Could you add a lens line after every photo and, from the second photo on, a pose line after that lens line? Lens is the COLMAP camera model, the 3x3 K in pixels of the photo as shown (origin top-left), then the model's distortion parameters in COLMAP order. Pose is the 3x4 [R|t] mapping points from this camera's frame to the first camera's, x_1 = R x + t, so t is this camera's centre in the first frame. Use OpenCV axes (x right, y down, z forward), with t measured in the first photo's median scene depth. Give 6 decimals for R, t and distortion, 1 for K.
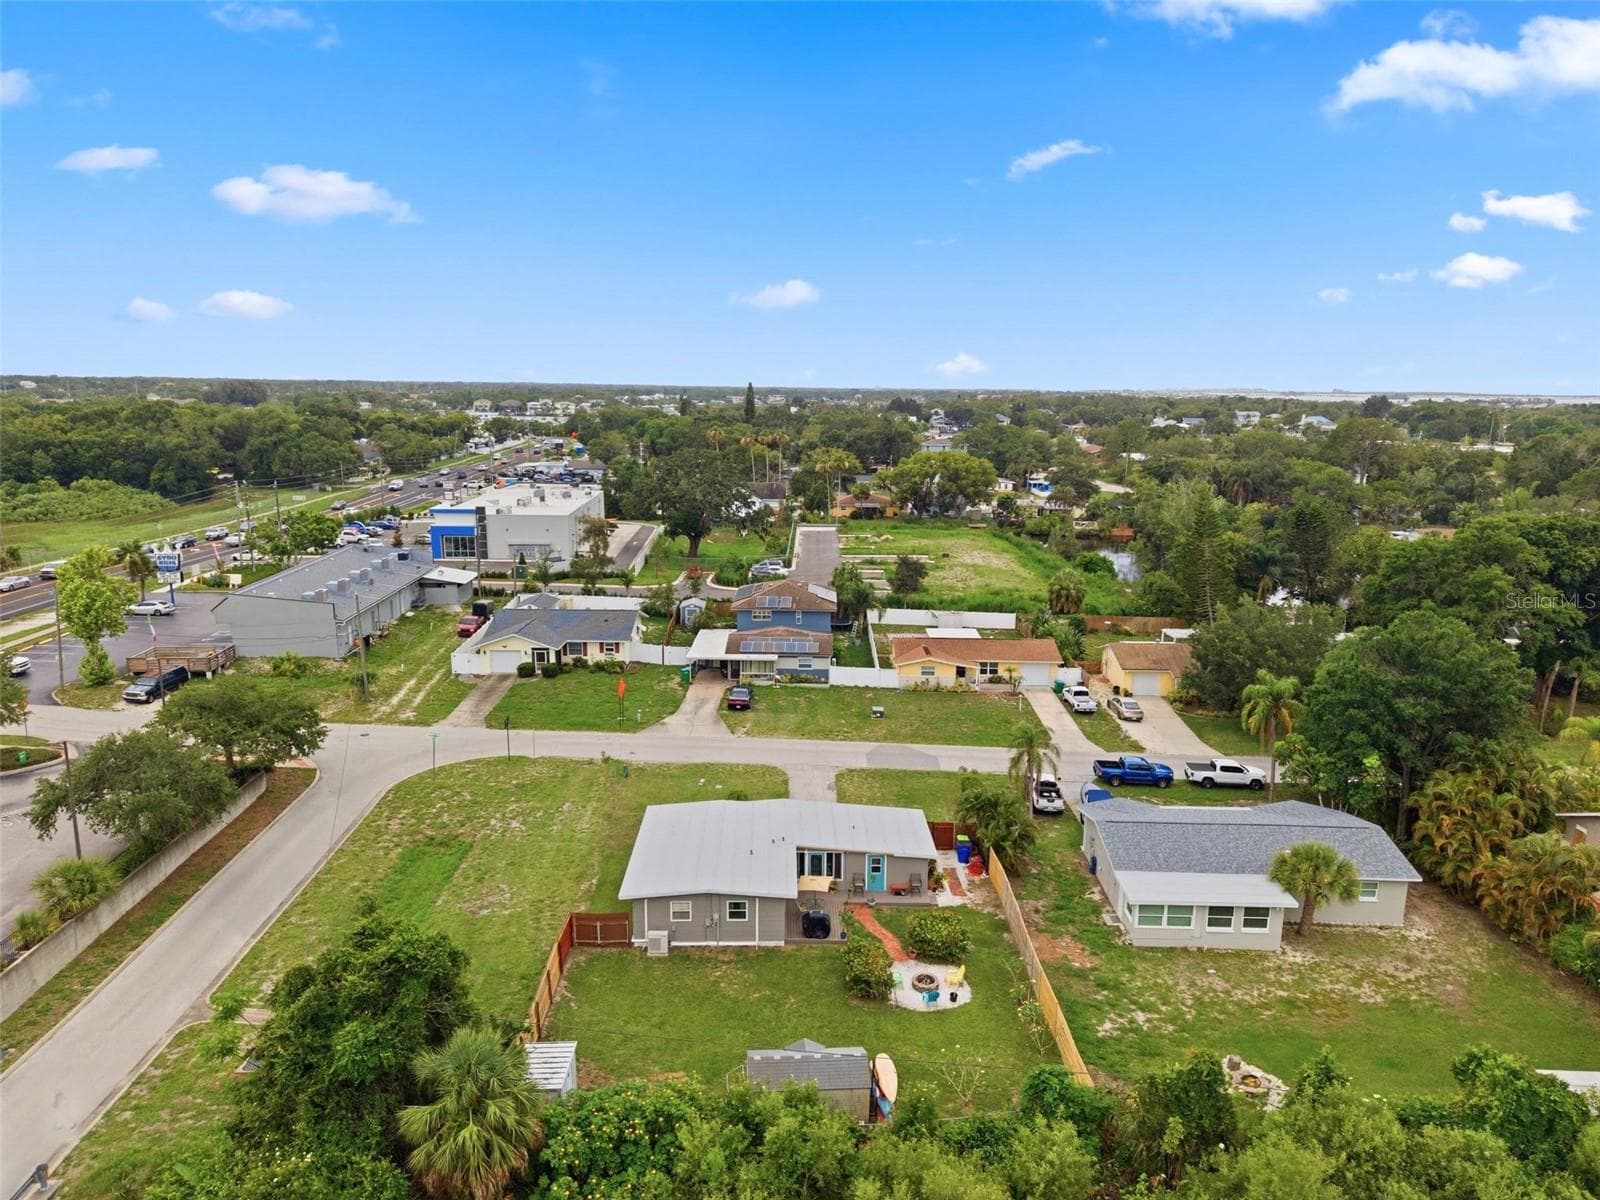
lens RADIAL K [[1111.9, 0, 776.2], [0, 1111.9, 592.7], [0, 0, 1]] dist [0.065149, -0.103396]
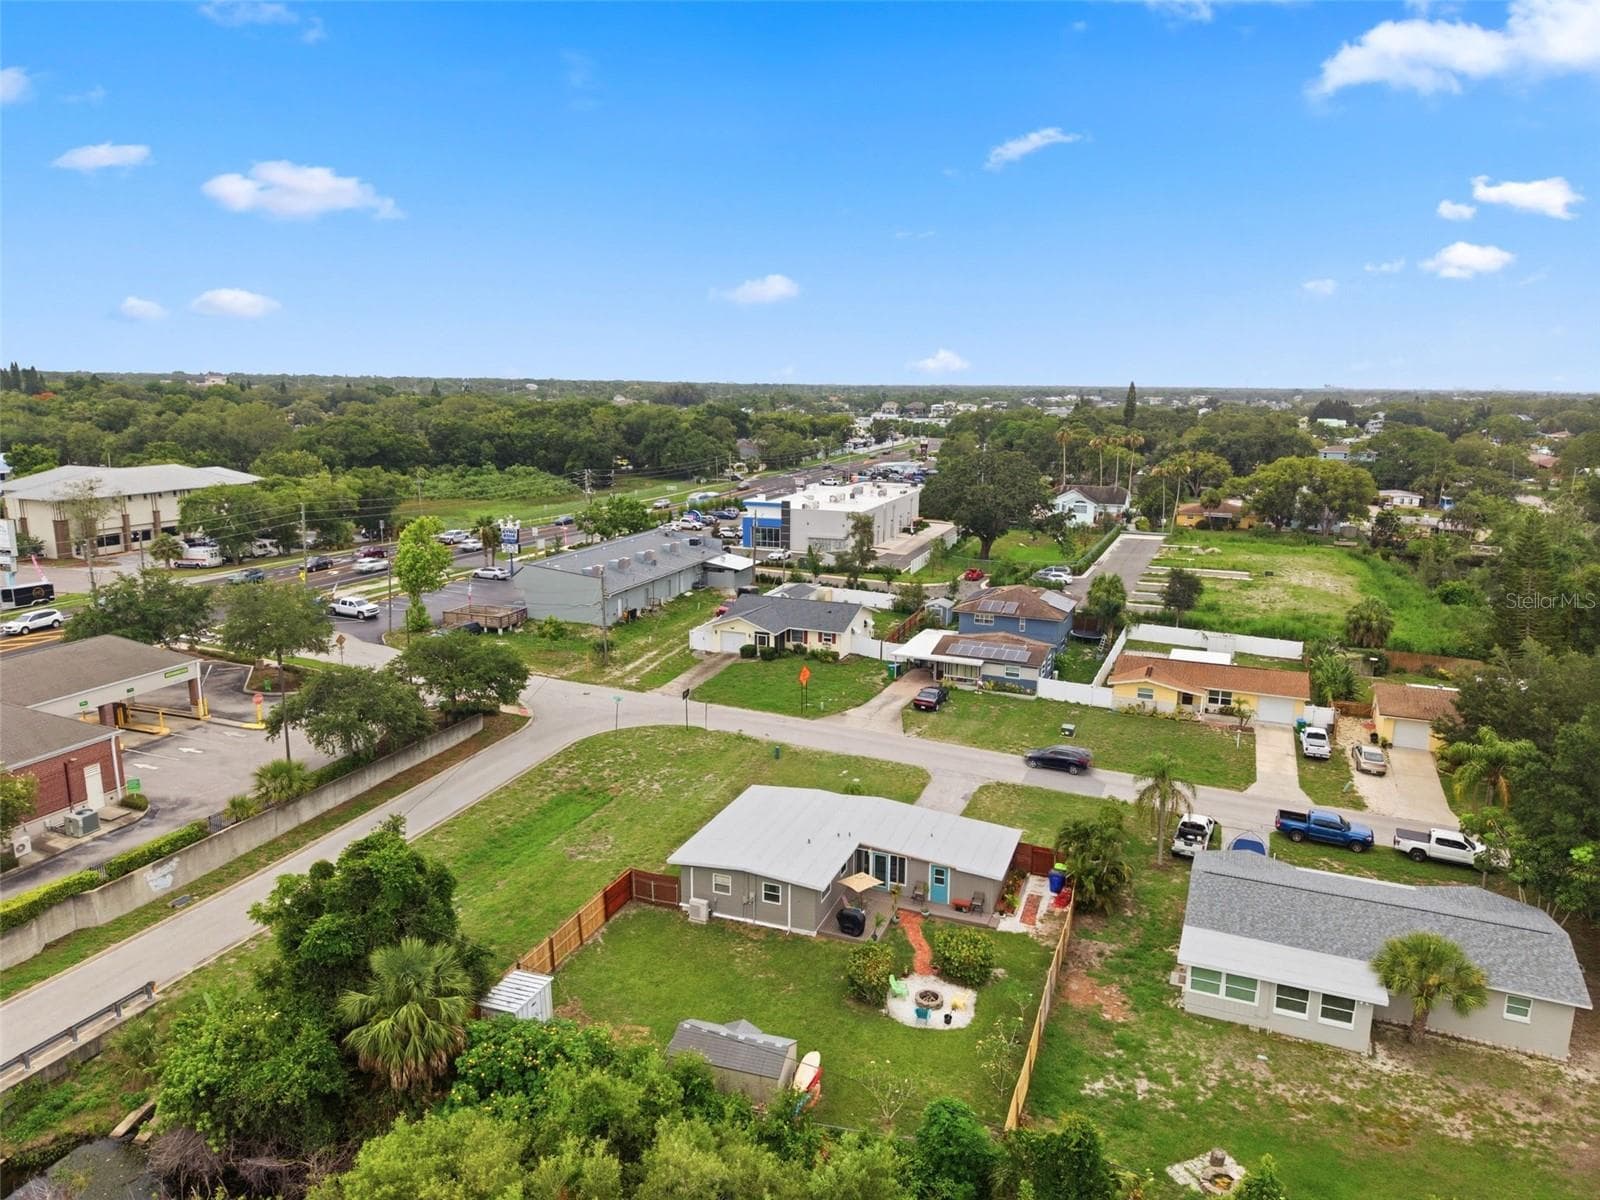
lens RADIAL K [[1092.4, 0, 744.4], [0, 1092.4, 550.5], [0, 0, 1]] dist [0.040623, -0.037658]
pose [[0.923869, 0.057046, -0.378433, 0.169649], [-0.070329, 0.997295, -0.021358, -0.005518], [0.376191, 0.046346, 0.925382, 0.017409]]
